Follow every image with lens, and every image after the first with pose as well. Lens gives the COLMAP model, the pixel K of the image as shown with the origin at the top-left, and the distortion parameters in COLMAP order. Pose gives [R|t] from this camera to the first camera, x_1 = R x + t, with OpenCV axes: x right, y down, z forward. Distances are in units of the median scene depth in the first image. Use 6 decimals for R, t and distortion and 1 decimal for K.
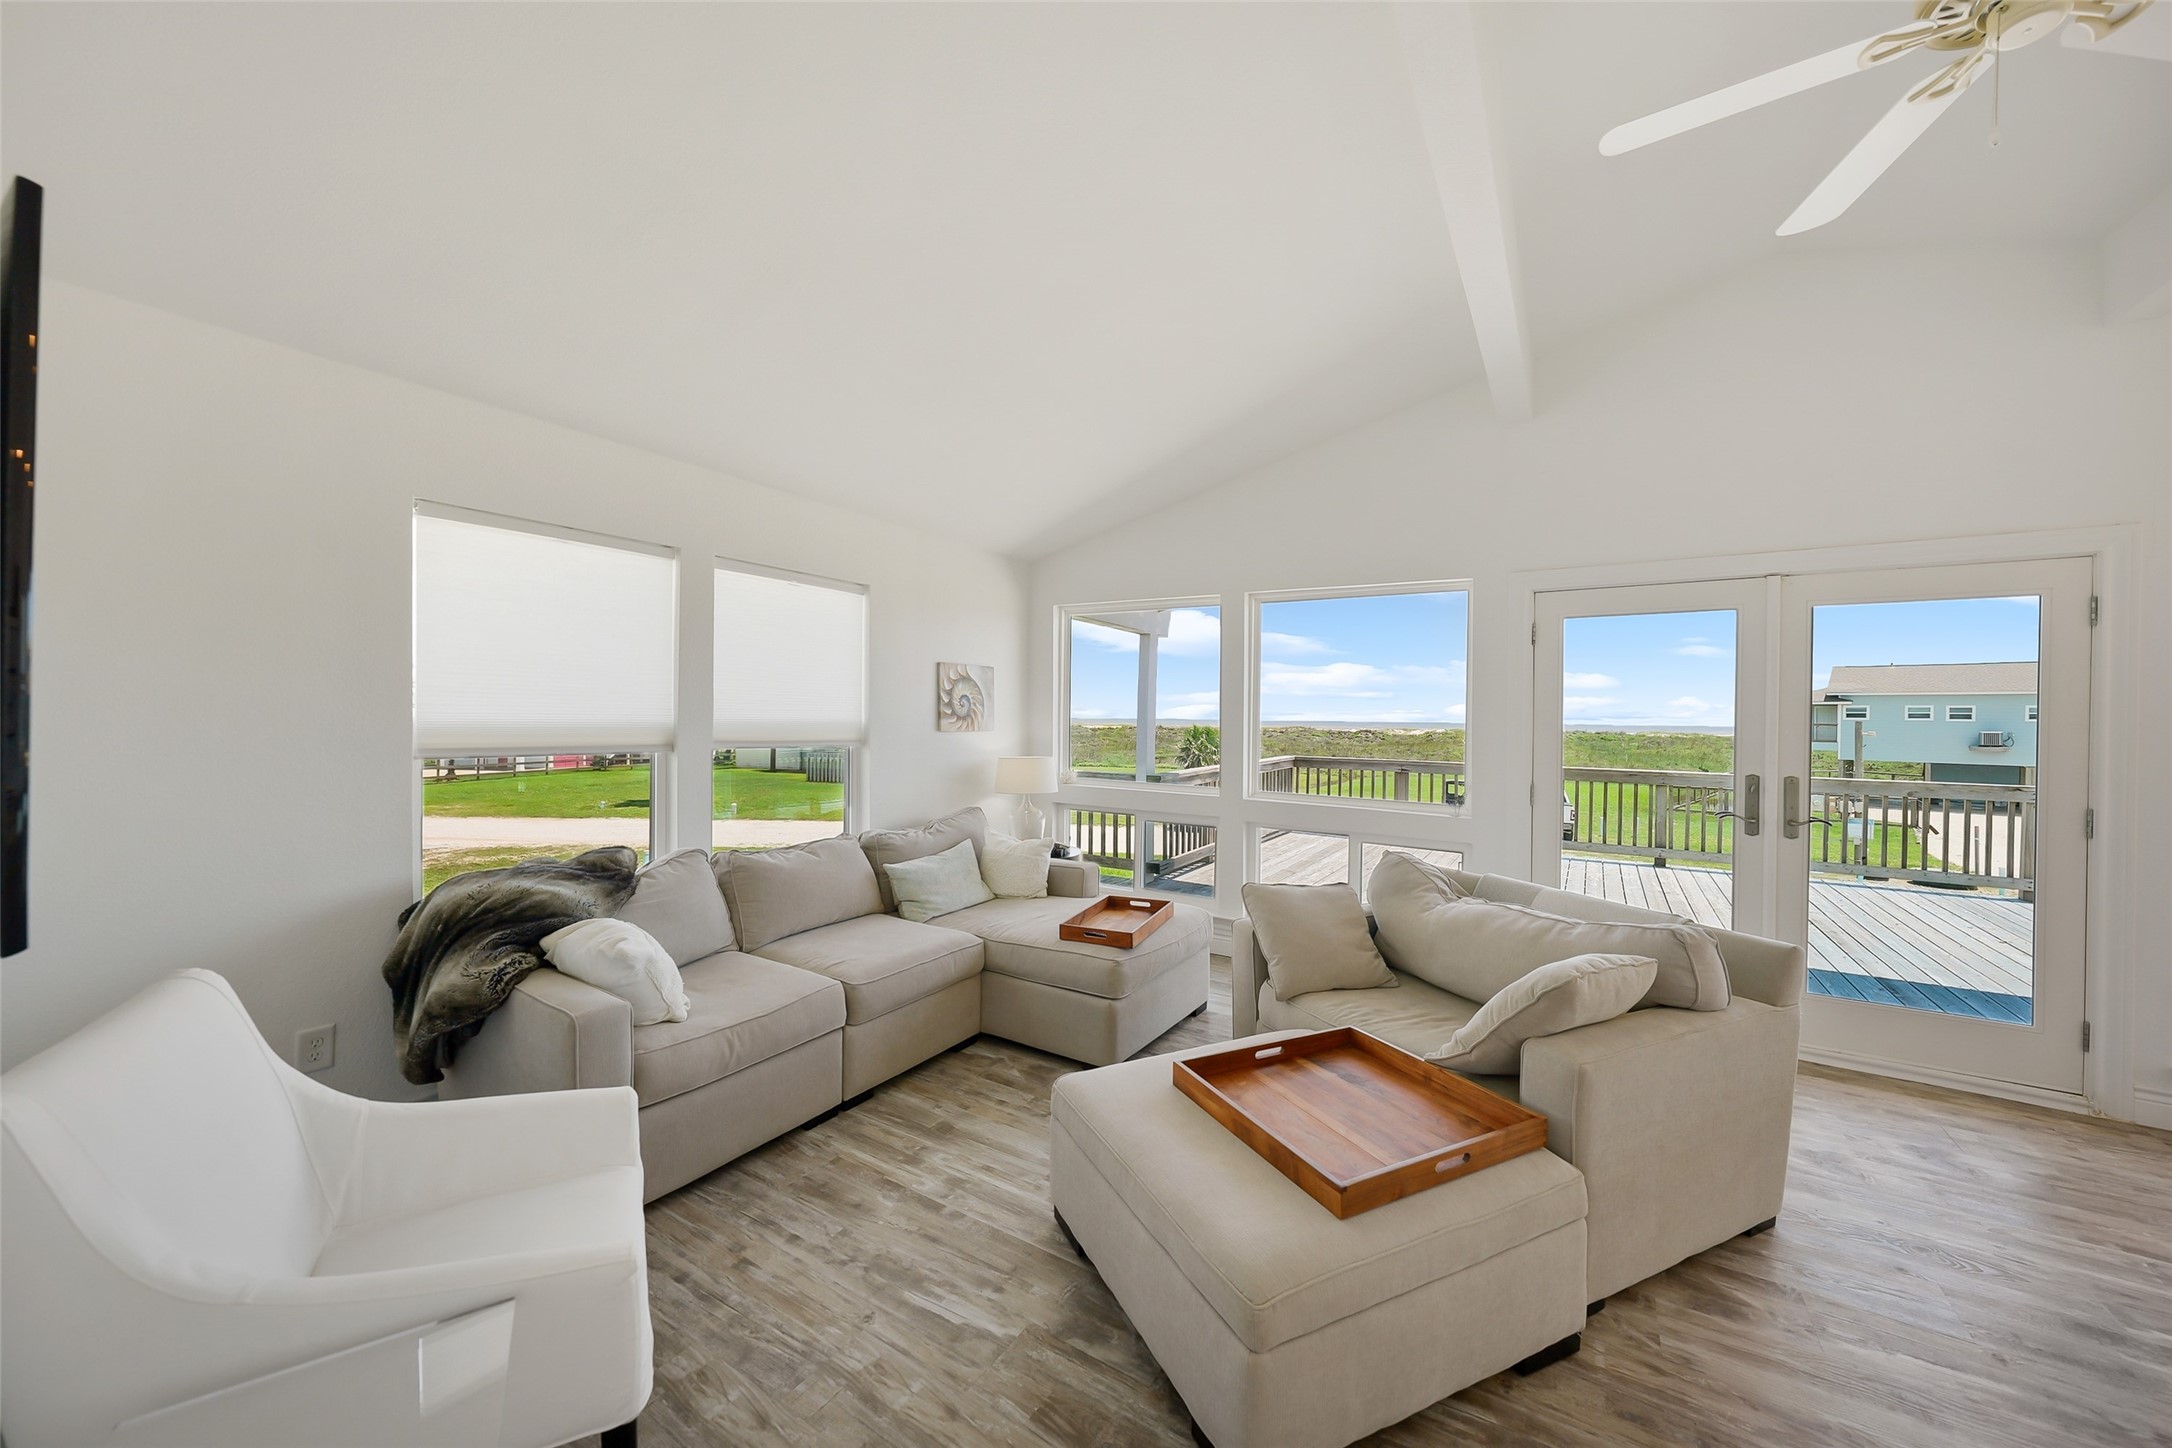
lens RADIAL K [[784.4, 0, 1089.2], [0, 784.4, 718.1], [0, 0, 1]] dist [-0.002870, 0.000071]
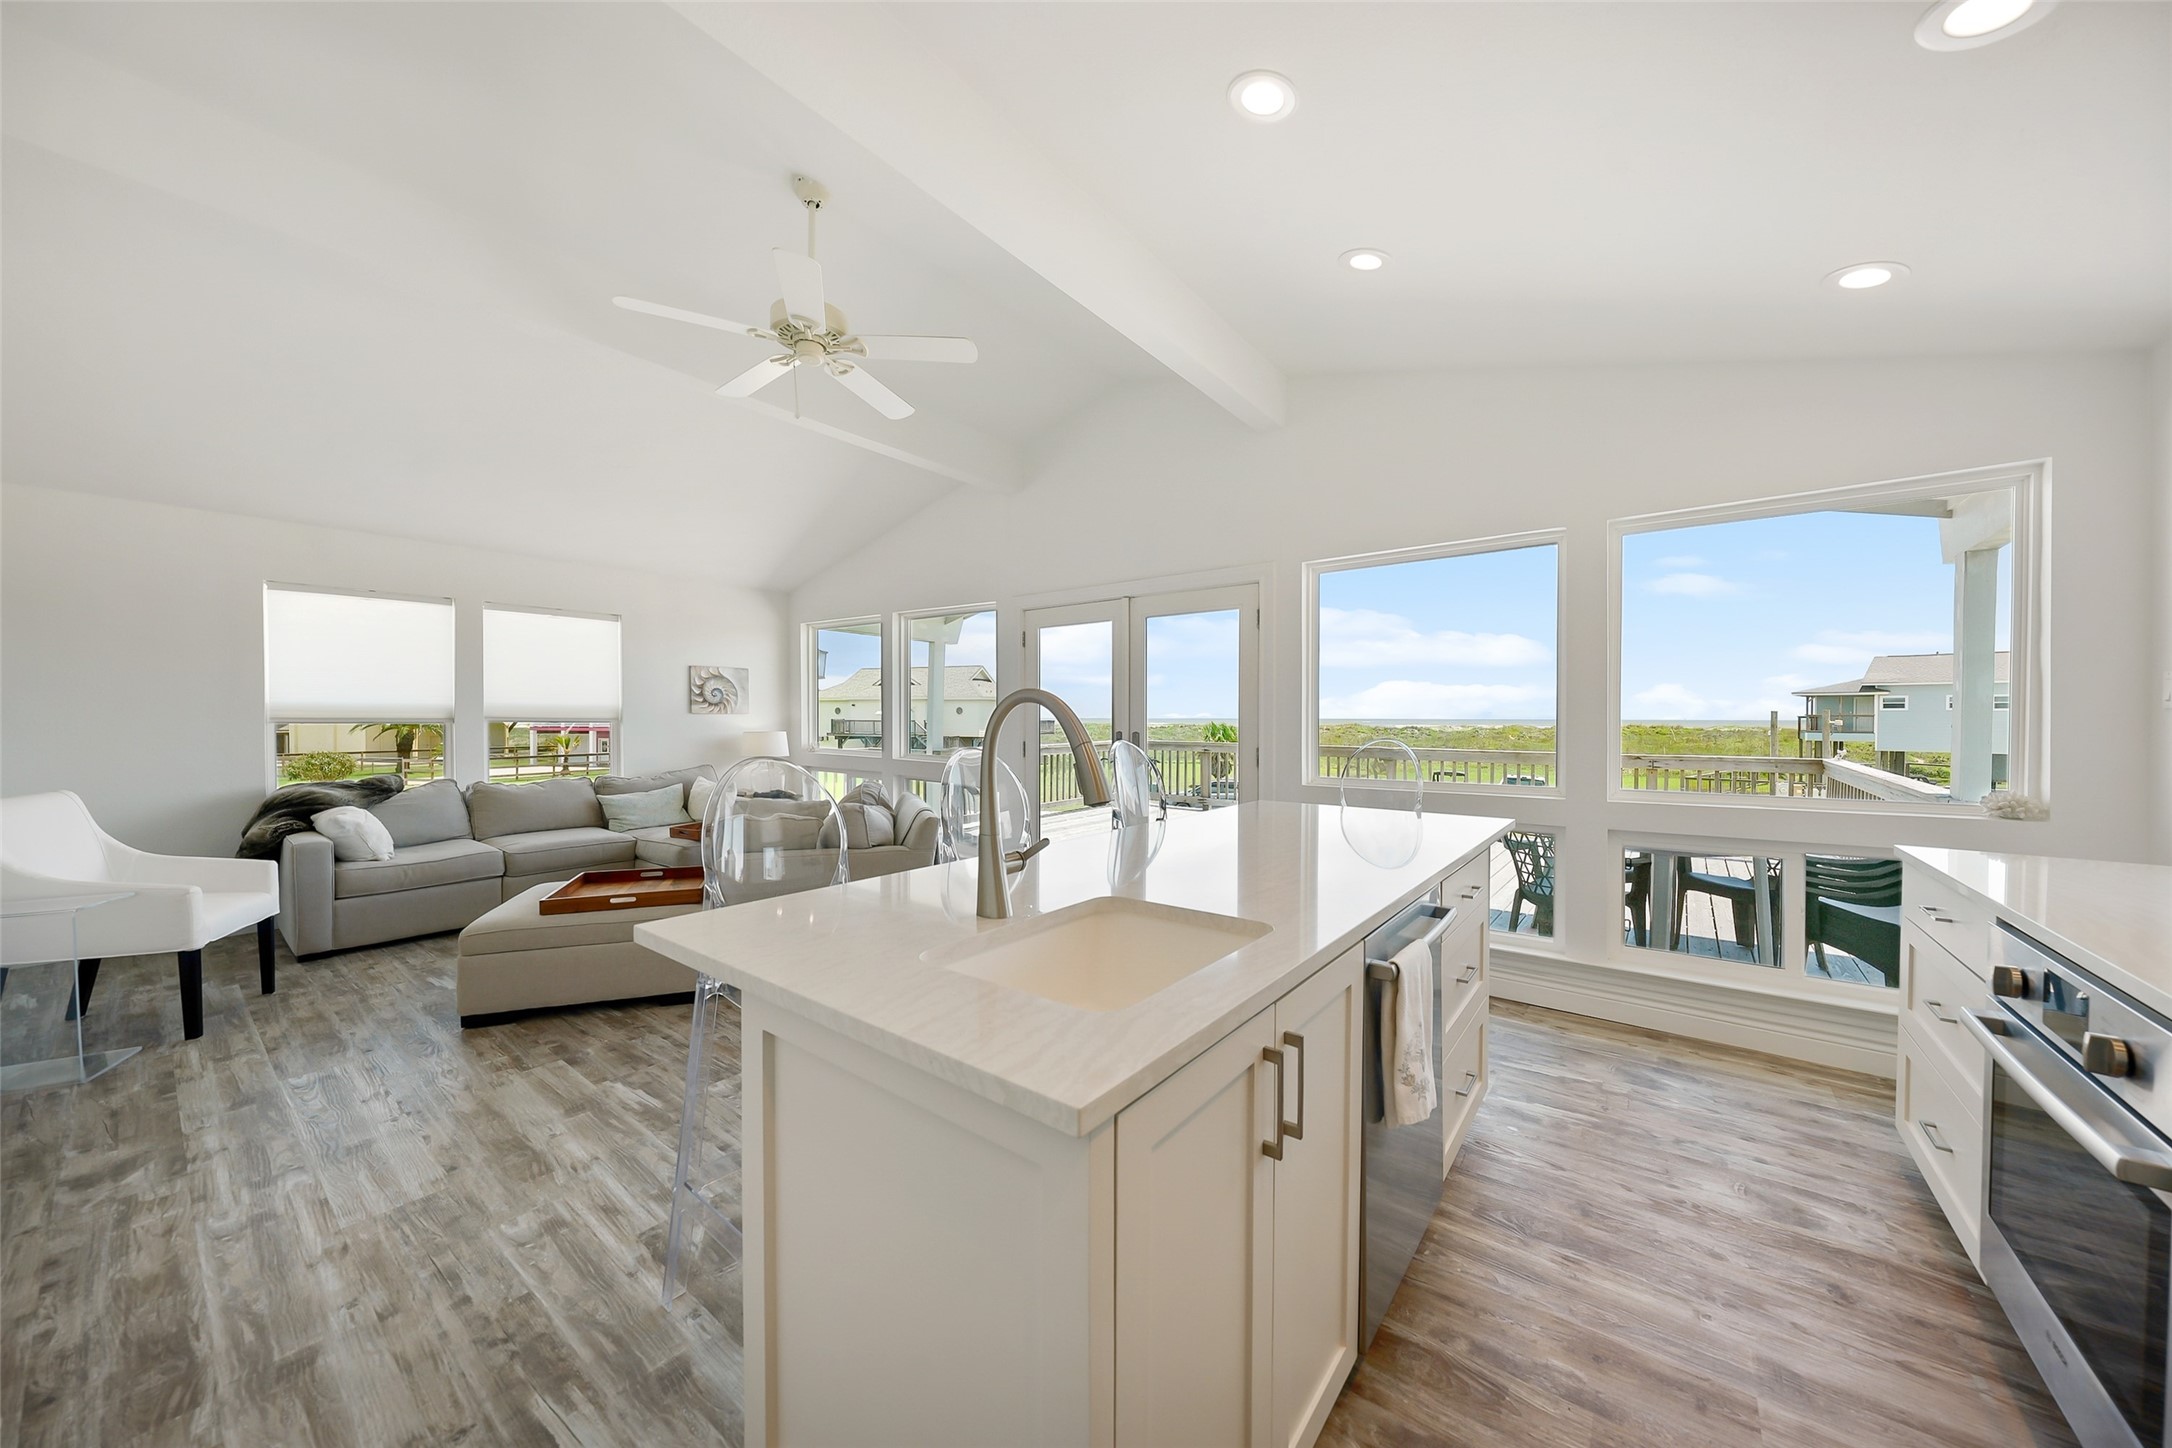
lens RADIAL K [[748.5, 0, 1089.6], [0, 748.5, 727.0], [0, 0, 1]] dist [-0.002094, 0.000015]
pose [[0.994949, -0.009318, -0.099950, 0.916512], [0.010350, 0.999898, 0.009813, 0.048778], [0.099849, -0.010798, 0.994944, -0.407882]]
